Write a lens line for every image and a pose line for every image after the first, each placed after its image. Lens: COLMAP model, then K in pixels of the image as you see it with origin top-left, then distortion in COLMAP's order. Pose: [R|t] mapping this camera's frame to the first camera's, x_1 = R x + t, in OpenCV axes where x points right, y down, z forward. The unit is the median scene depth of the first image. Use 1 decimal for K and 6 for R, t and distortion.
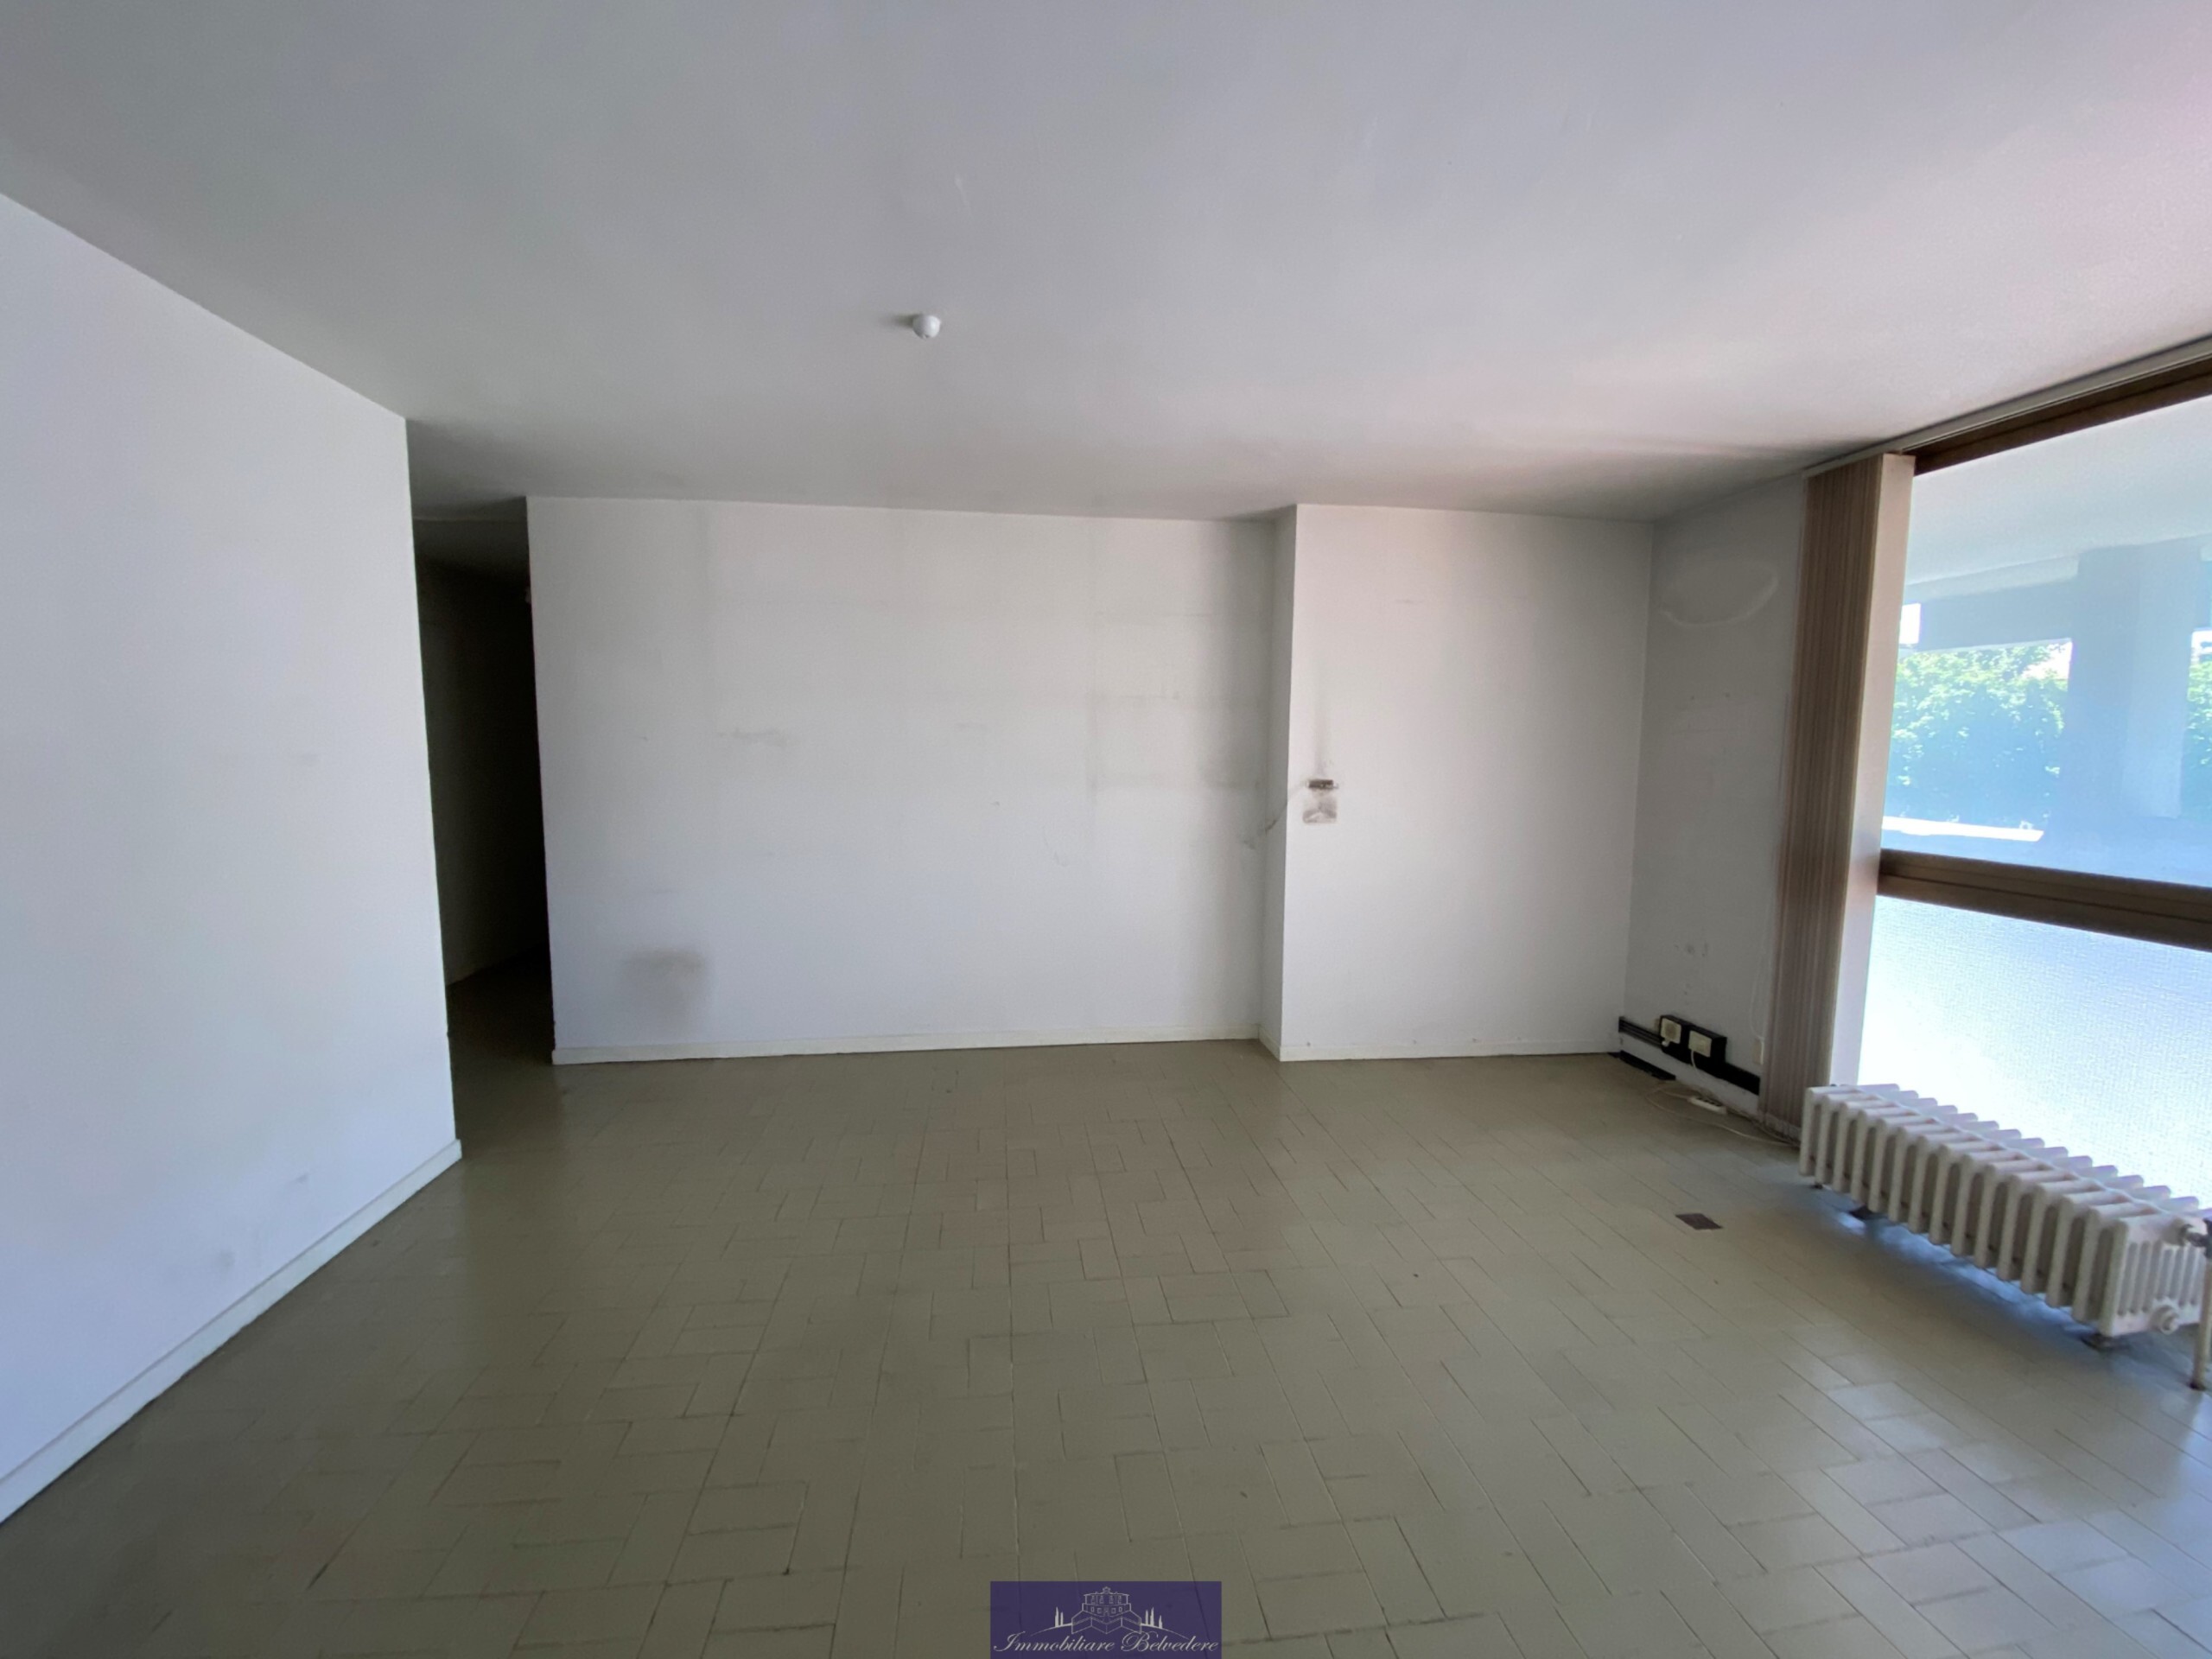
lens RADIAL K [[893.2, 0, 1098.4], [0, 893.2, 833.3], [0, 0, 1]] dist [0.028377, -0.023730]
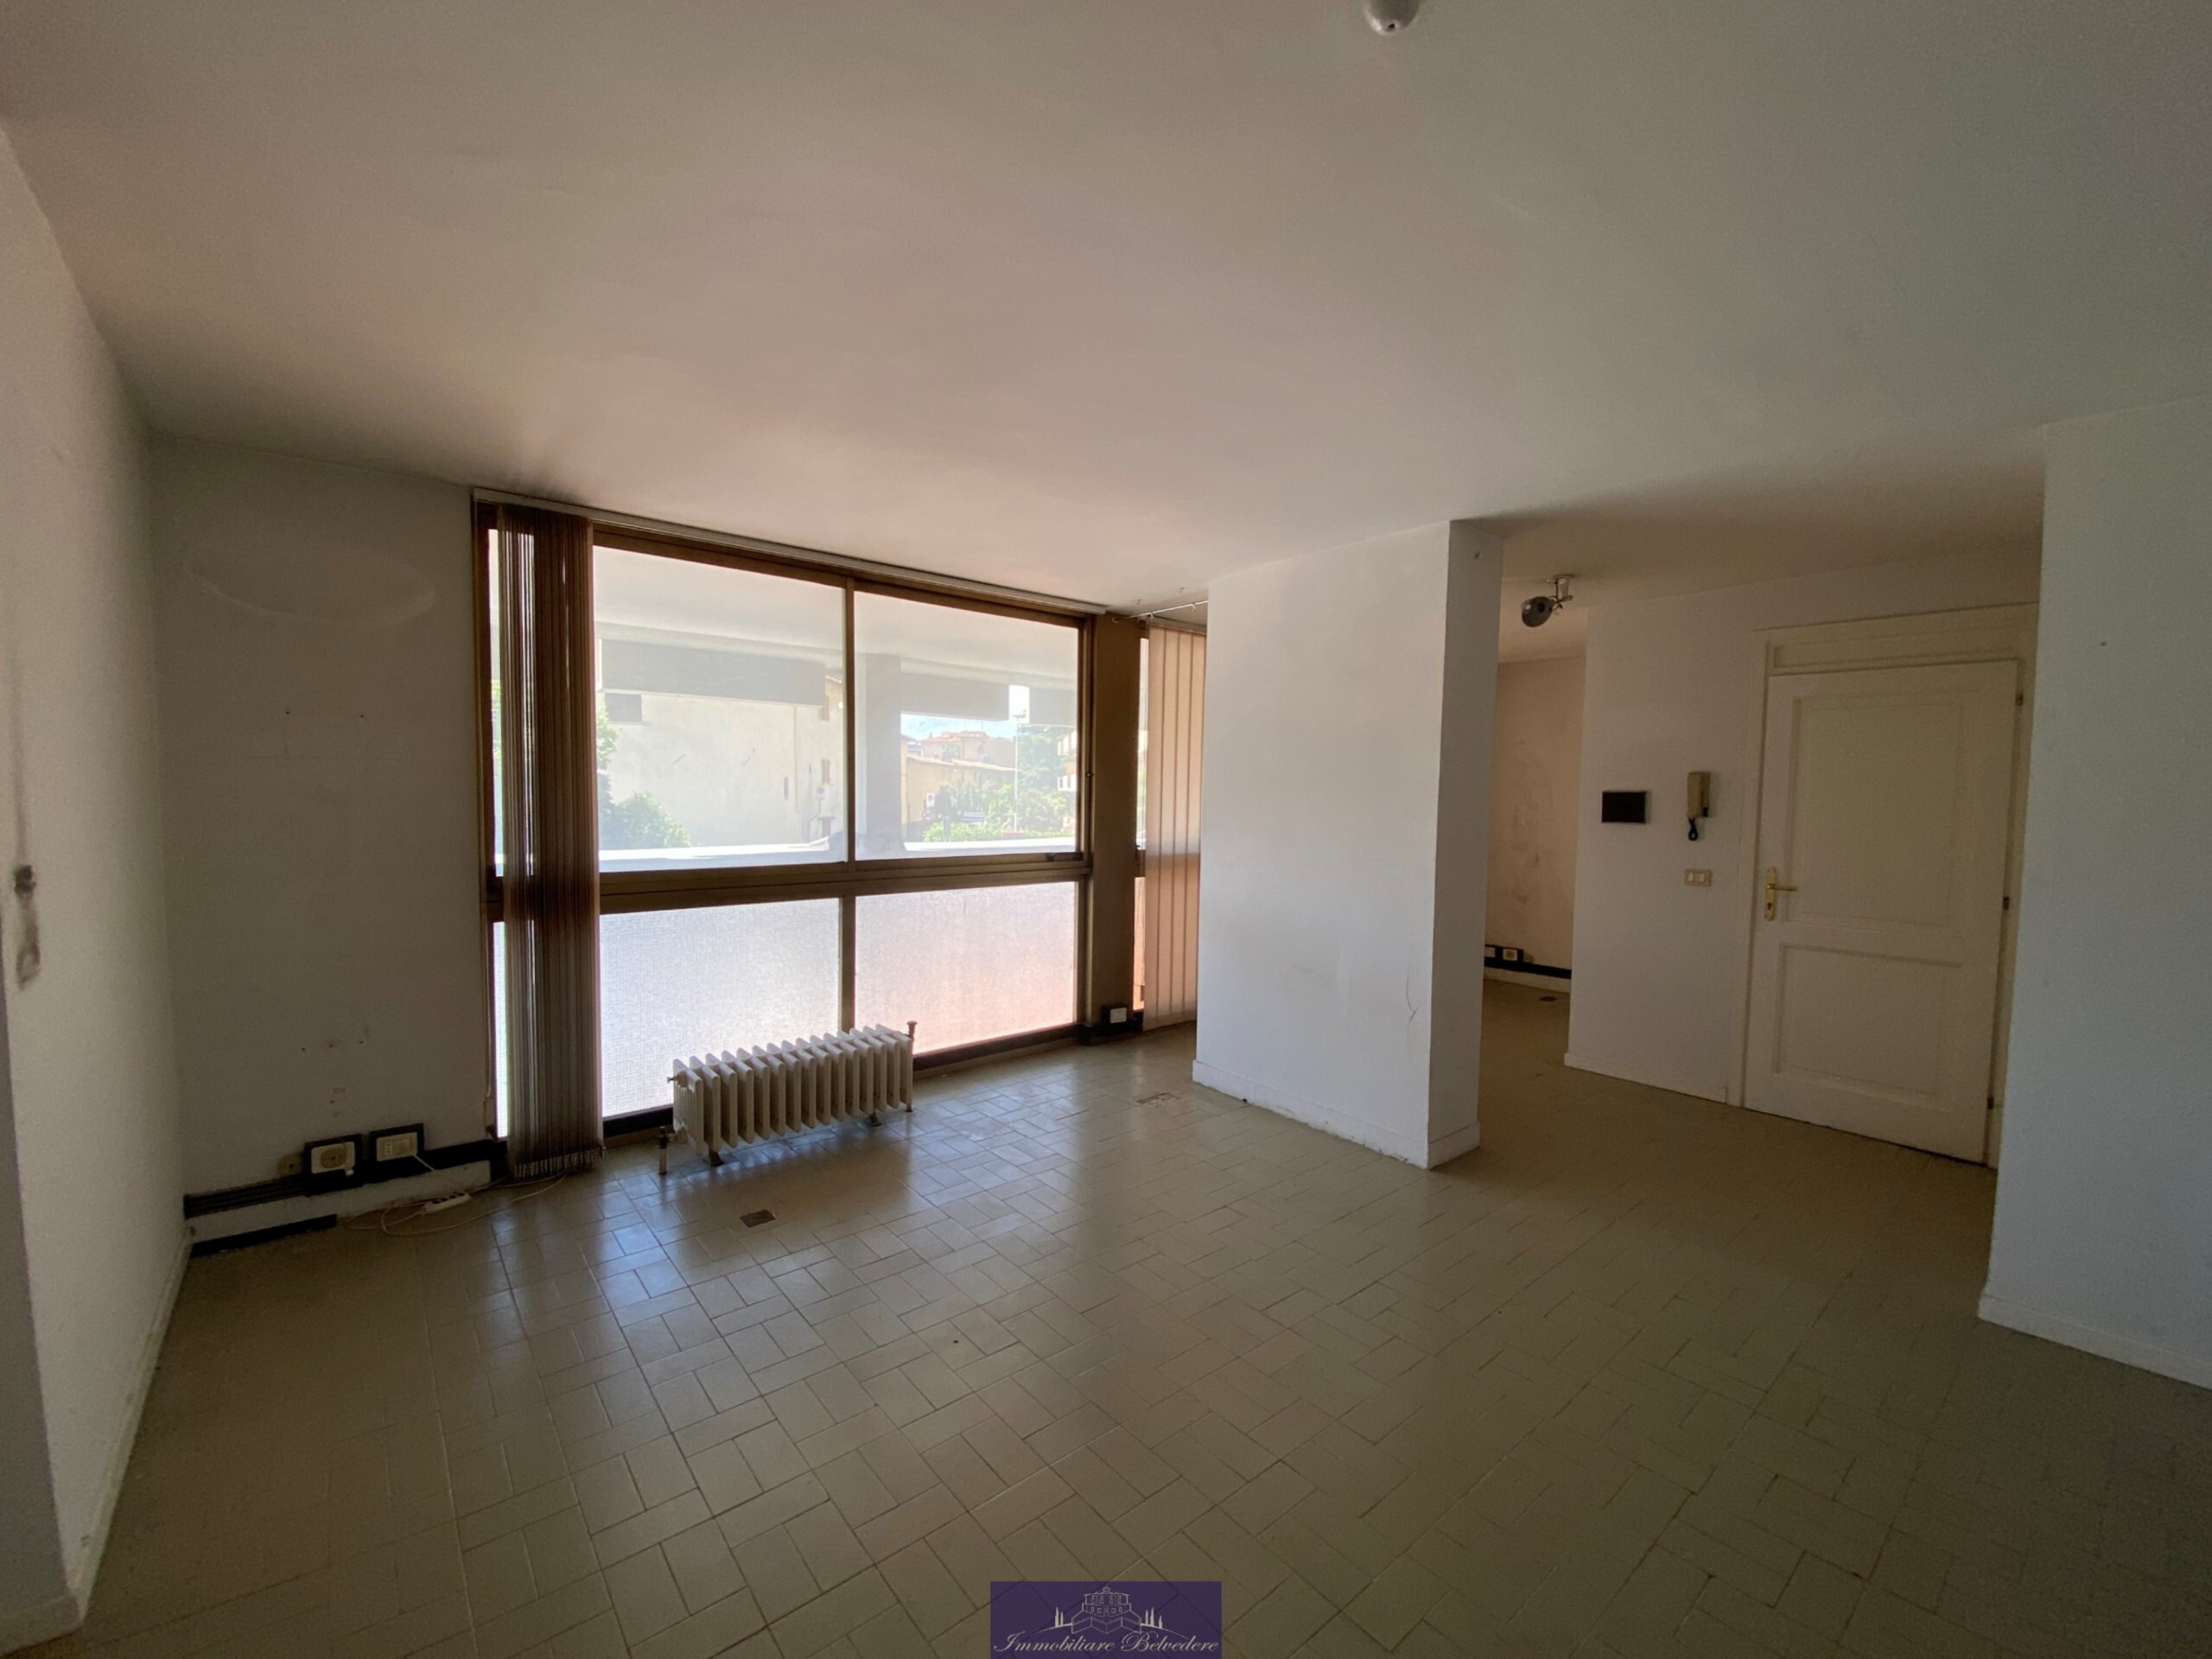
lens RADIAL K [[893.2, 0, 1098.4], [0, 893.2, 833.3], [0, 0, 1]] dist [0.028377, -0.023730]
pose [[-0.544491, -0.057574, 0.836788, -0.323829], [0.059897, 0.992426, 0.107256, -0.091264], [-0.836625, 0.108521, -0.536919, 0.852752]]
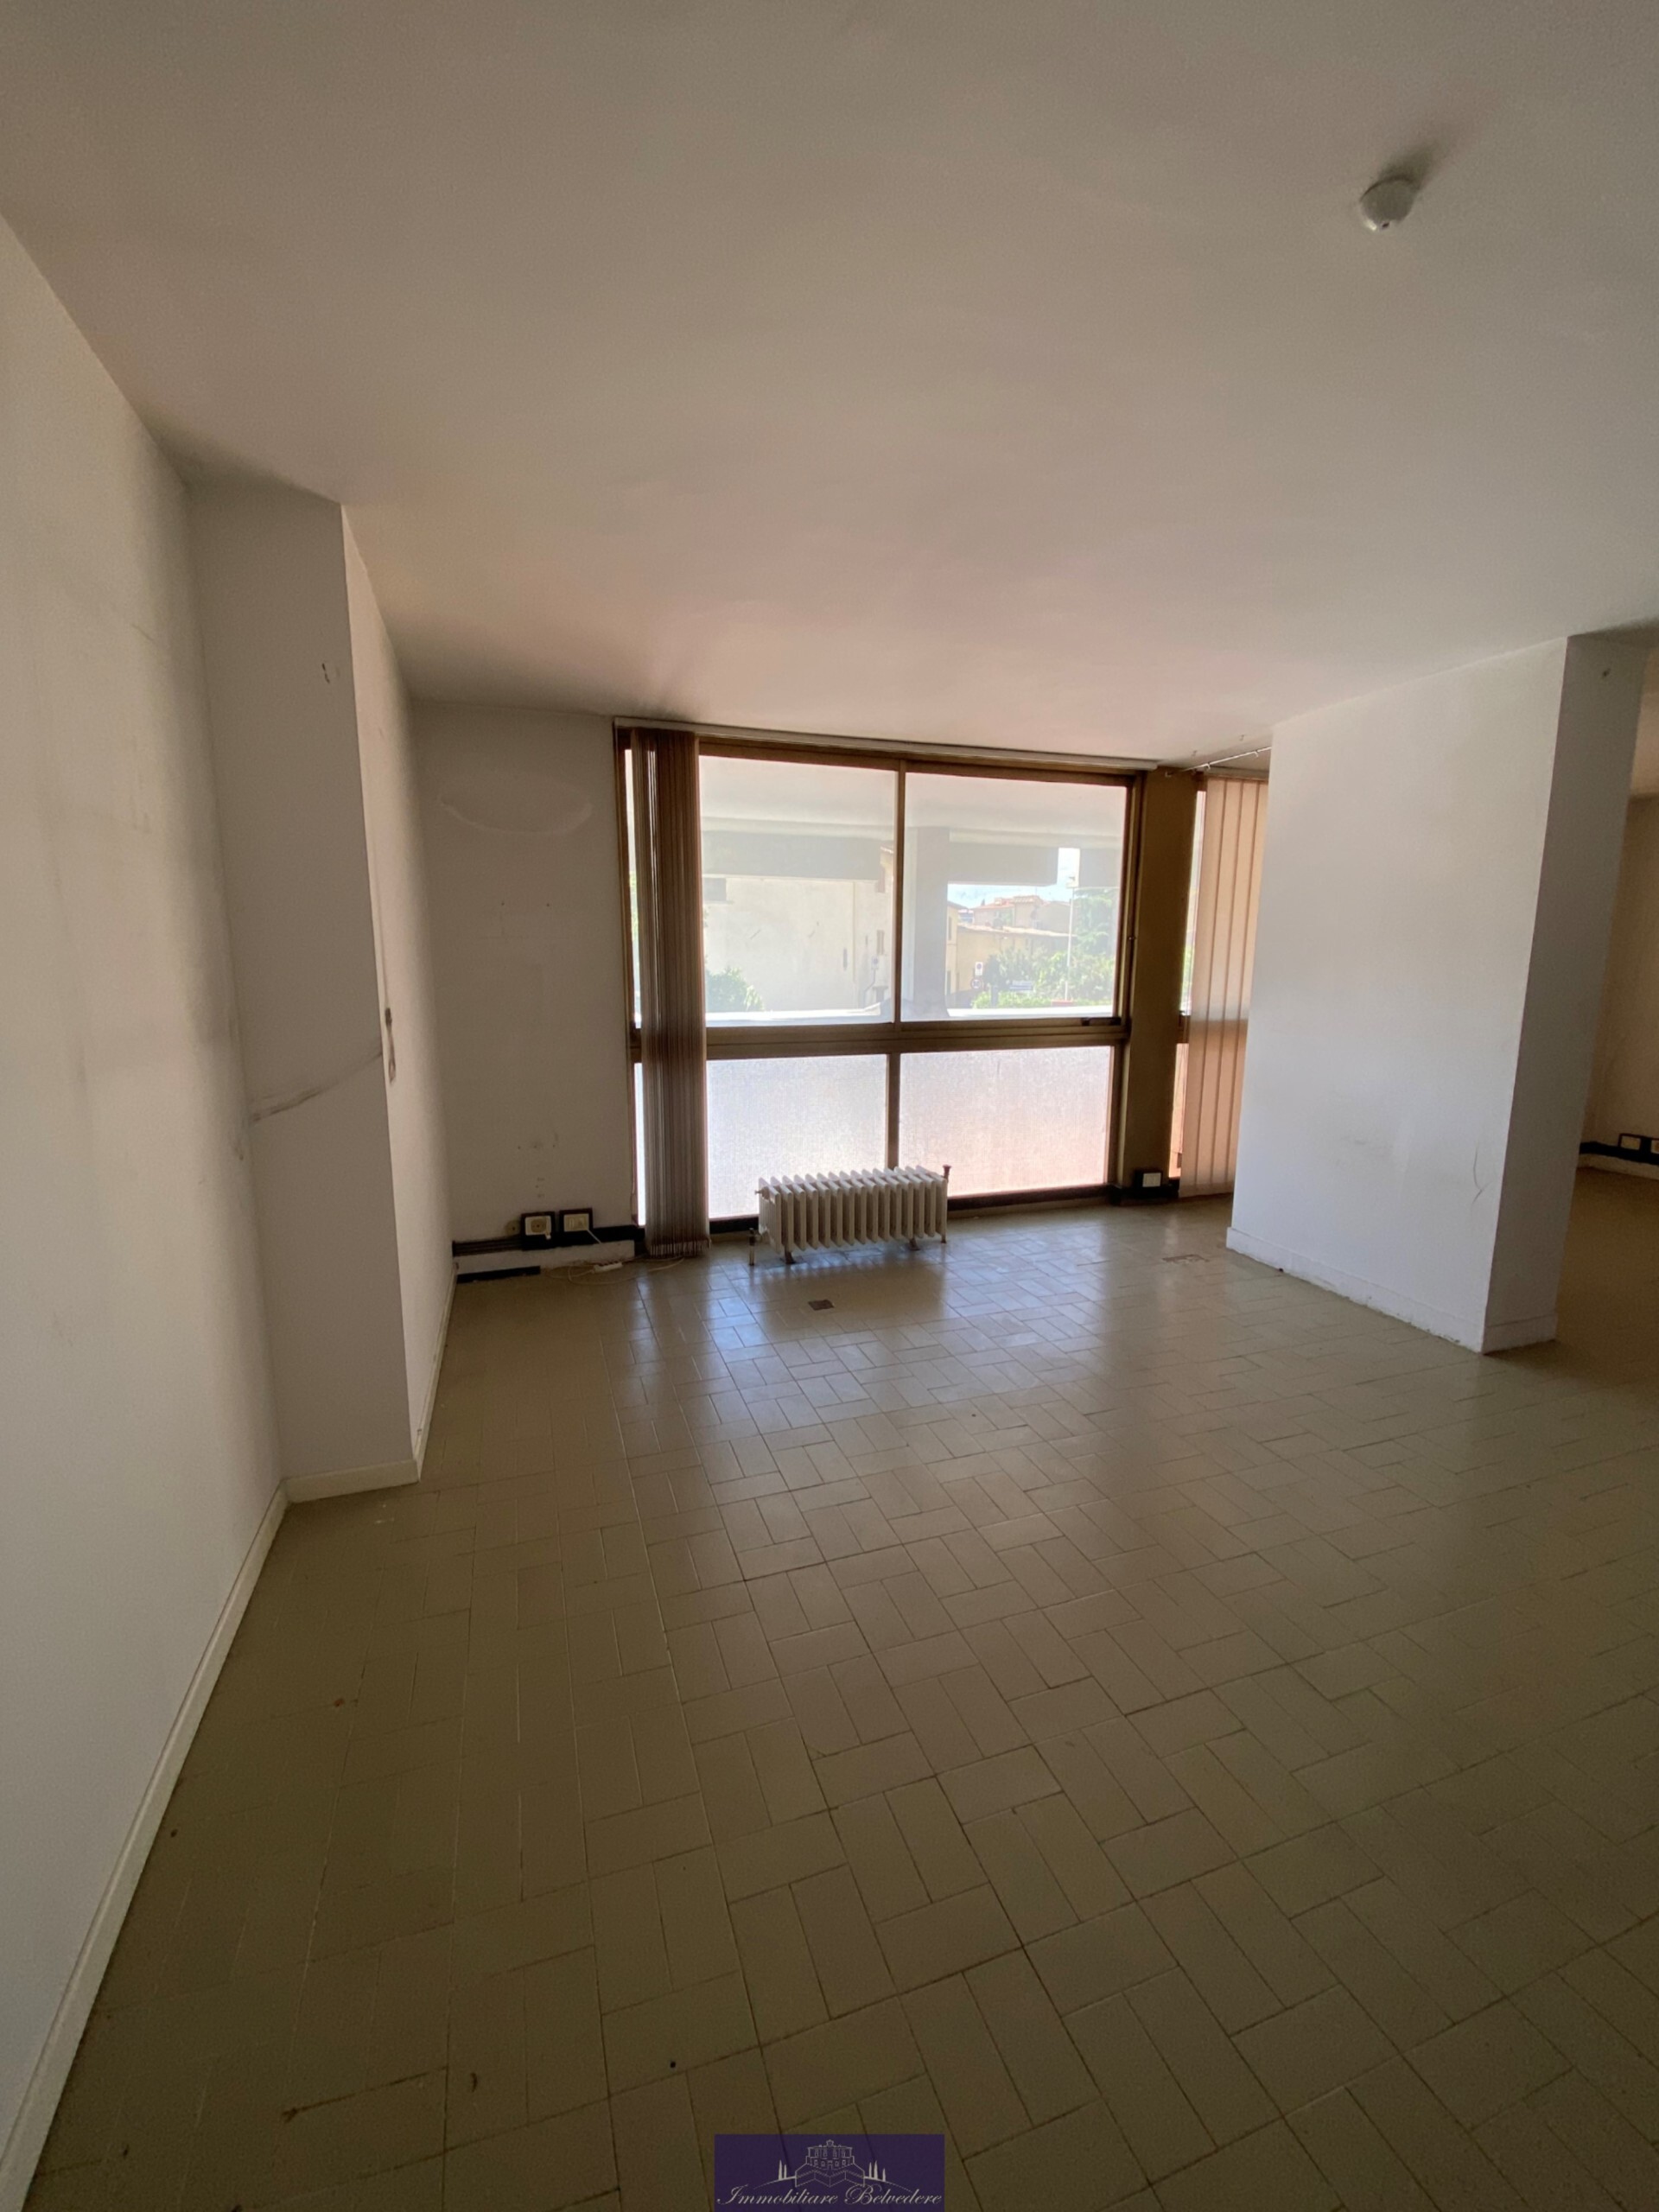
lens RADIAL K [[913.4, 0, 829.5], [0, 913.4, 1106.0], [0, 0, 1]] dist [0.093902, -0.026135]
pose [[-0.222876, -0.169298, 0.960034, -0.456093], [0.085664, 0.977594, 0.192282, -0.096342], [-0.971076, 0.125095, -0.203379, 0.885133]]
